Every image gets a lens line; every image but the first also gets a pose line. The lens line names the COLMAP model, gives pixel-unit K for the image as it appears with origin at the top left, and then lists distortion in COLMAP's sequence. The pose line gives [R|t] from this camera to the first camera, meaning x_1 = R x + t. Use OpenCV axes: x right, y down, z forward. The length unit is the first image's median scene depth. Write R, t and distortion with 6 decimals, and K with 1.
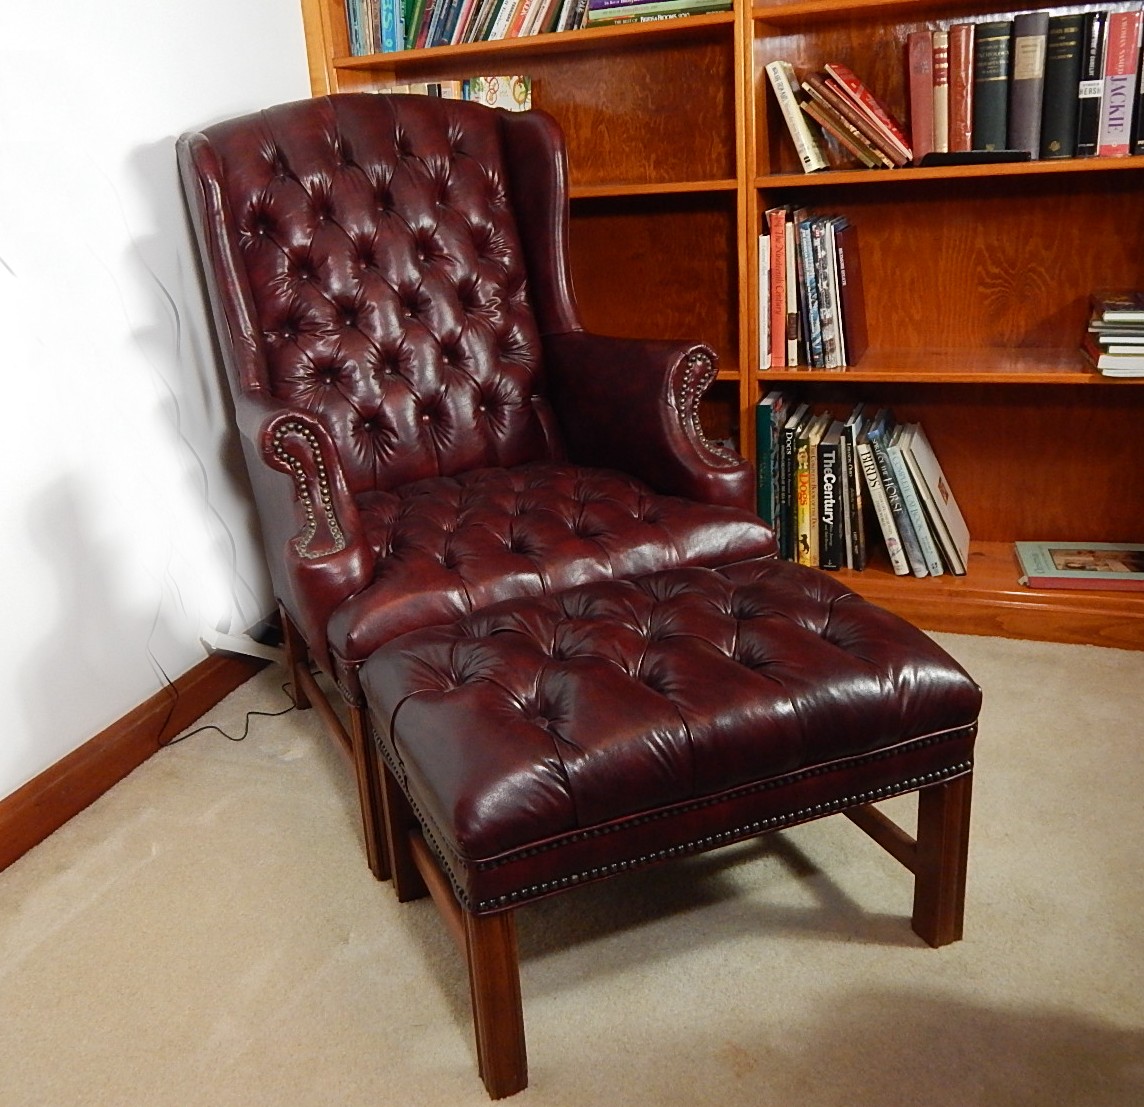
lens RADIAL K [[1136.8, 0, 527.2], [0, 1136.8, 551.4], [0, 0, 1]] dist [0.000710, -0.009027]
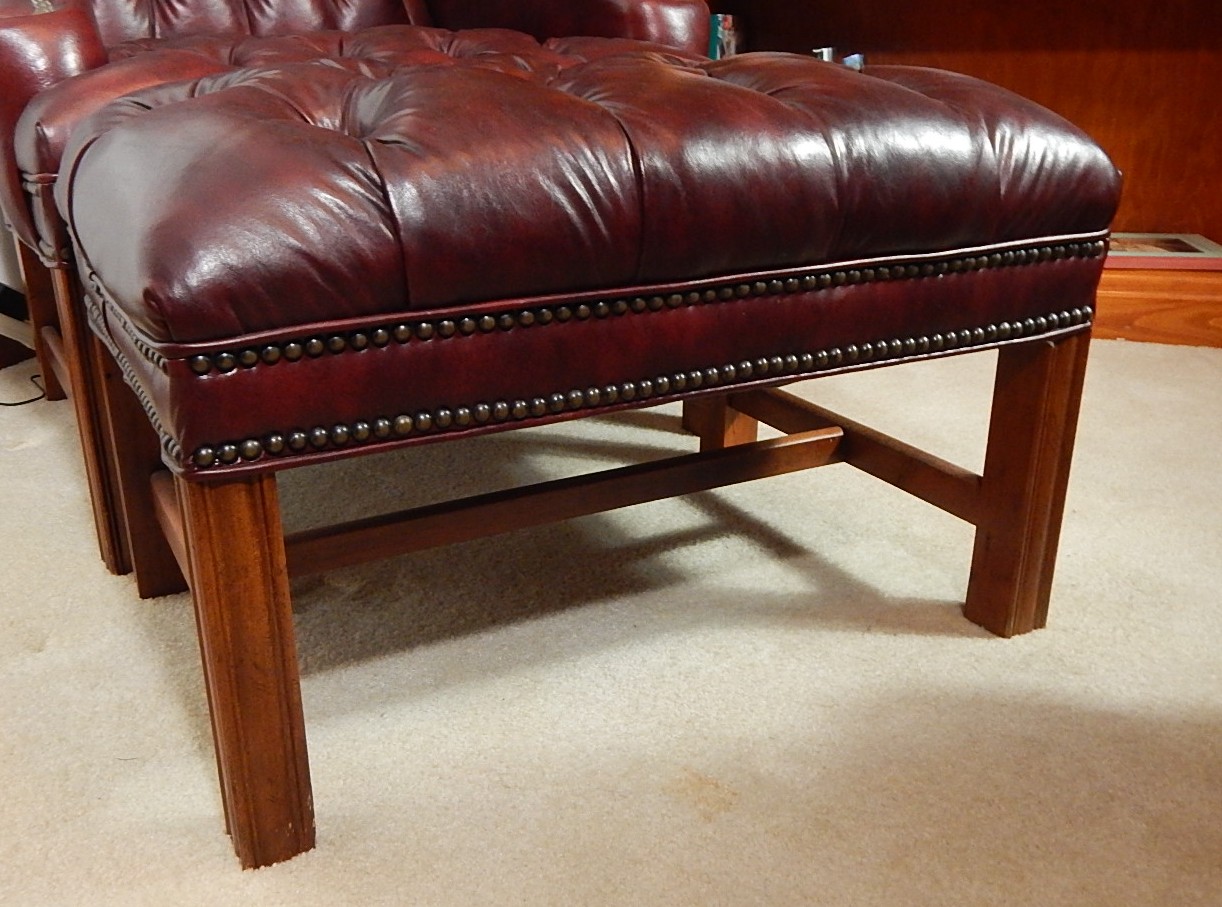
lens RADIAL K [[1143.5, 0, 544.1], [0, 1143.5, 502.9], [0, 0, 1]] dist [0.004514, -0.003811]
pose [[0.994322, 0.012423, 0.105690, 0.029348], [-0.017480, 0.998739, 0.047056, 0.173758], [-0.104972, -0.048636, 0.993285, 0.285388]]
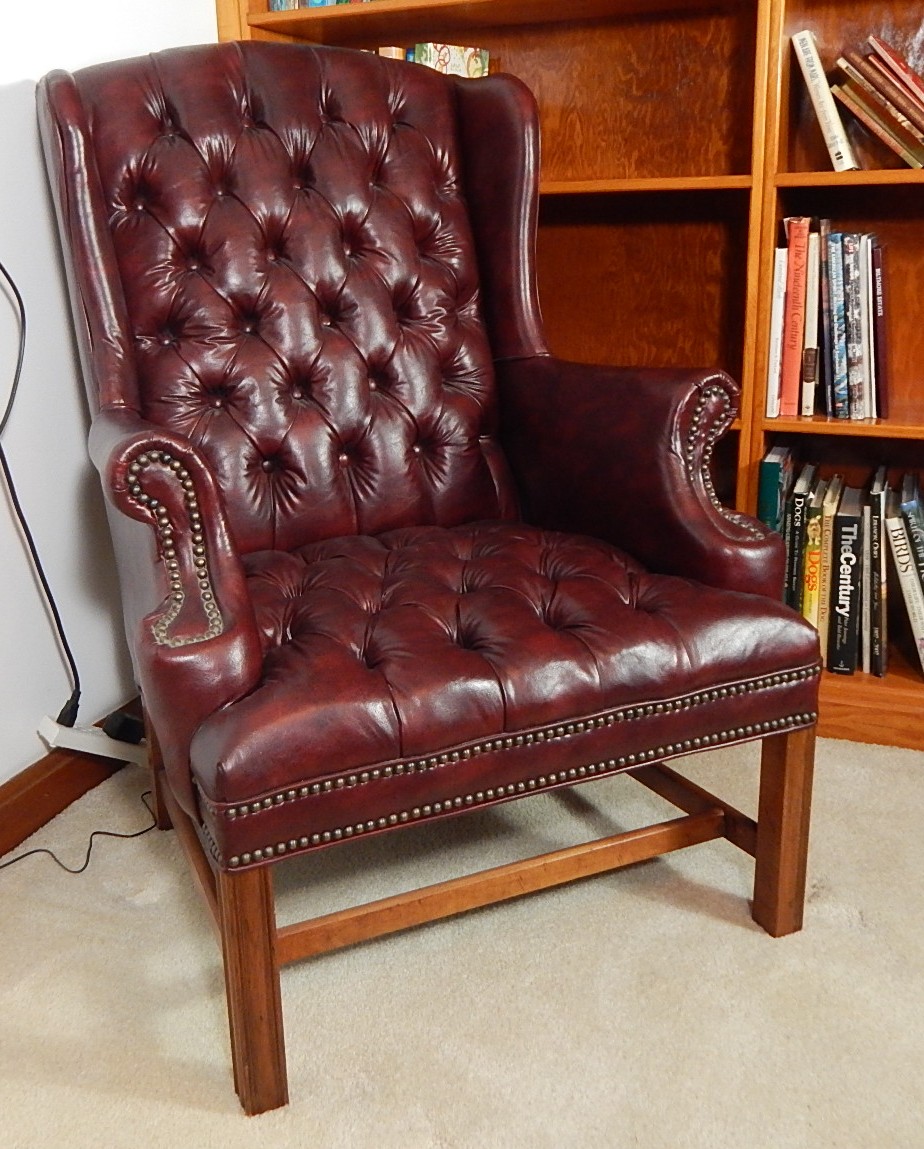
lens RADIAL K [[1134.7, 0, 436.2], [0, 1134.7, 576.8], [0, 0, 1]] dist [-0.014902, -0.002063]
pose [[0.999035, 0.043535, 0.005849, -0.027834], [-0.043345, 0.998626, -0.029440, -0.017858], [-0.007122, 0.029158, 0.999549, 0.240445]]
